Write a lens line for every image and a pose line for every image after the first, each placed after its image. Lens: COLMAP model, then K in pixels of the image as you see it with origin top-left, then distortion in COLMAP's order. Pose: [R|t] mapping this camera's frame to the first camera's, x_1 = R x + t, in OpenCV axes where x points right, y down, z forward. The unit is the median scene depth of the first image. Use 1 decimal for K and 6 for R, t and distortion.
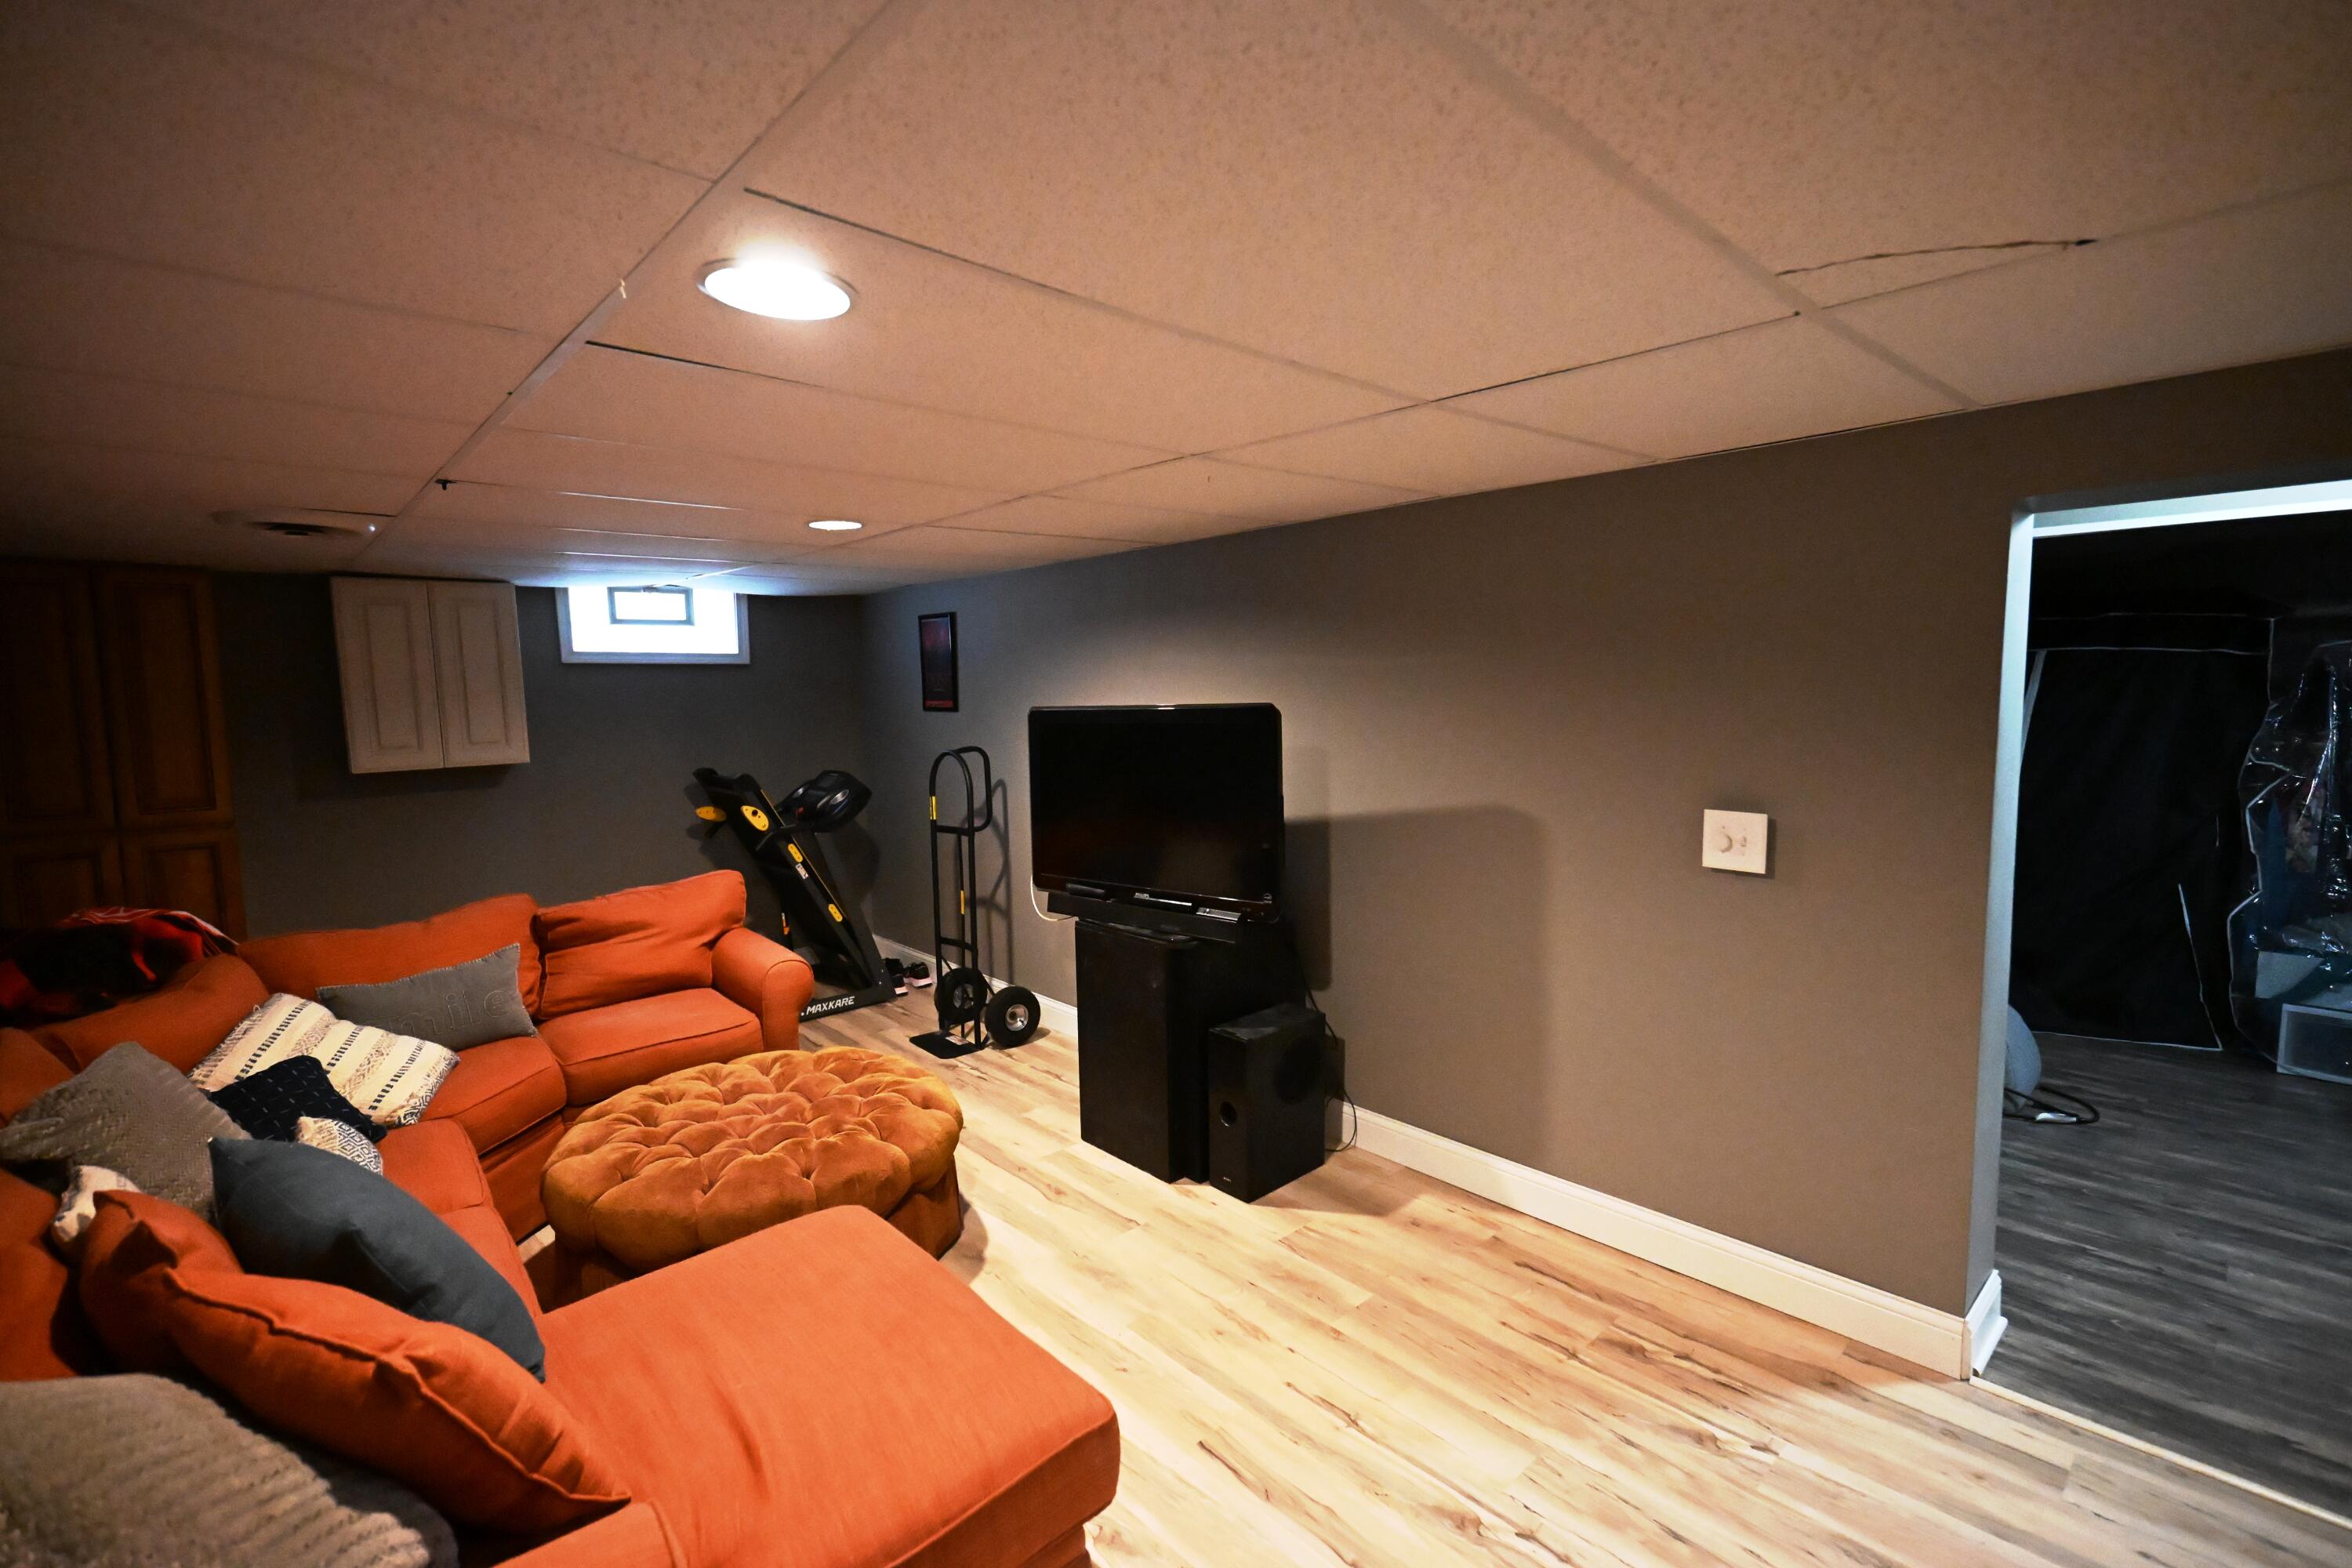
lens RADIAL K [[1041.6, 0, 1177.0], [0, 1041.6, 784.1], [0, 0, 1]] dist [-0.001896, 0.000012]
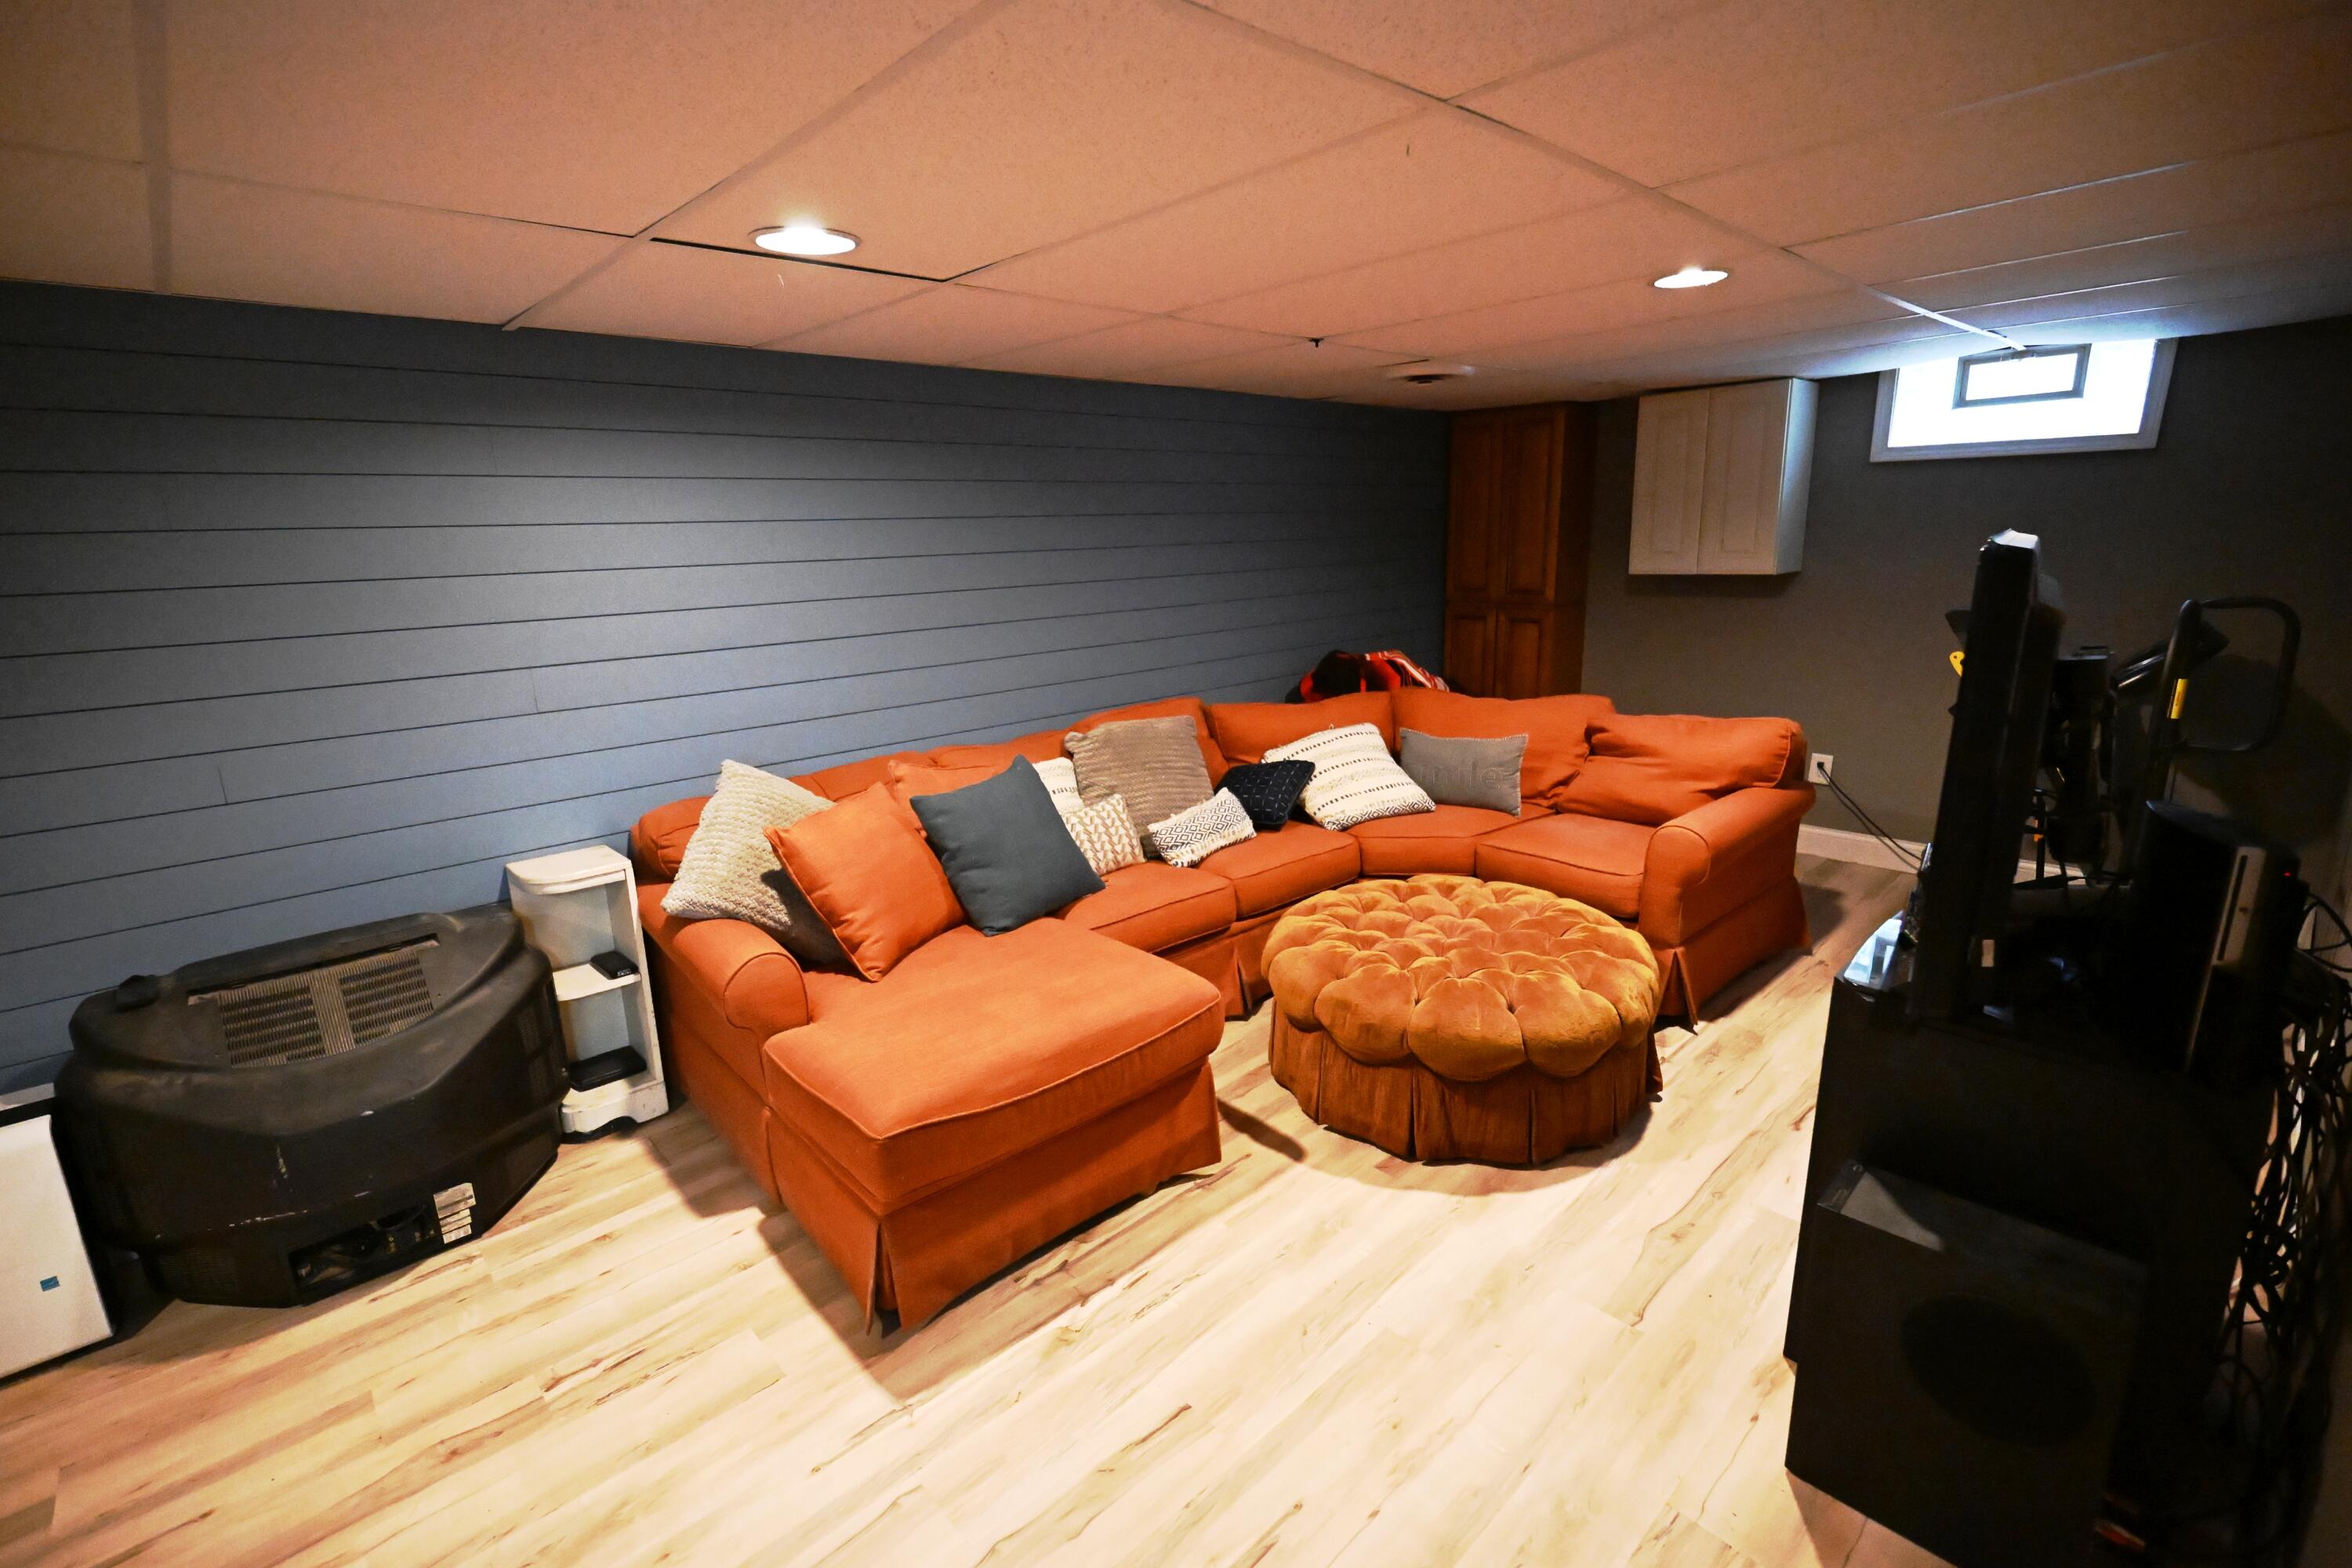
lens RADIAL K [[1041.6, 0, 1175.3], [0, 1041.6, 783.6], [0, 0, 1]] dist [-0.001896, 0.000012]
pose [[0.004783, 0.258690, -0.965949, 0.365187], [-0.067267, 0.963855, 0.257796, -0.047433], [0.997724, 0.063744, 0.022012, 0.468370]]
